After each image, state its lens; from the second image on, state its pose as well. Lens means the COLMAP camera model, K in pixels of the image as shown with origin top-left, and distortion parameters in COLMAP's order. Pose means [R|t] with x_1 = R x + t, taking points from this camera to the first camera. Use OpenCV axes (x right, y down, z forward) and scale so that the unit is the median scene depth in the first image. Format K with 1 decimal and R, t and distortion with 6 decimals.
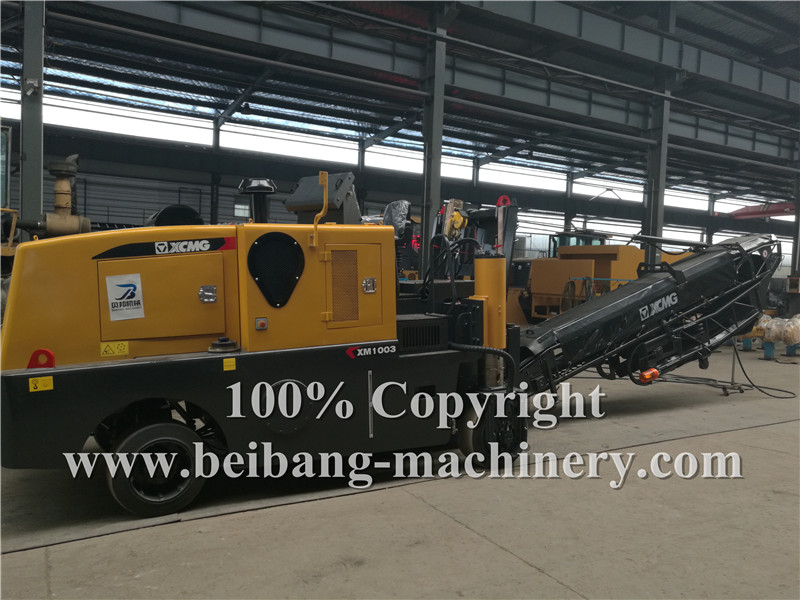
lens RADIAL K [[636.5, 0, 400.0], [0, 636.5, 300.0], [0, 0, 1]] dist [0.003755, -0.001811]
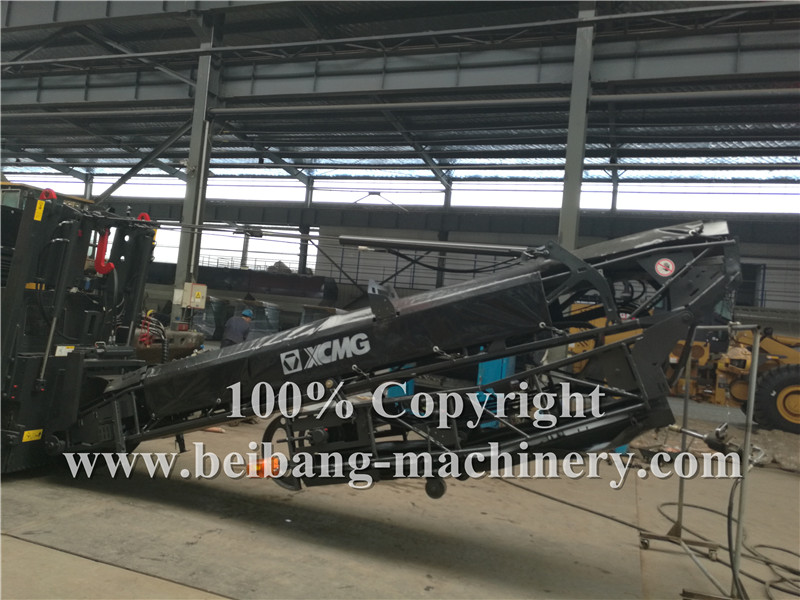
lens RADIAL K [[636.5, 0, 400.0], [0, 636.5, 300.0], [0, 0, 1]] dist [0.003755, -0.001811]
pose [[0.630287, 0.003586, -0.776354, 0.773056], [-0.098365, 0.992299, -0.075274, -0.001948], [0.770106, 0.123810, 0.625786, 0.504894]]
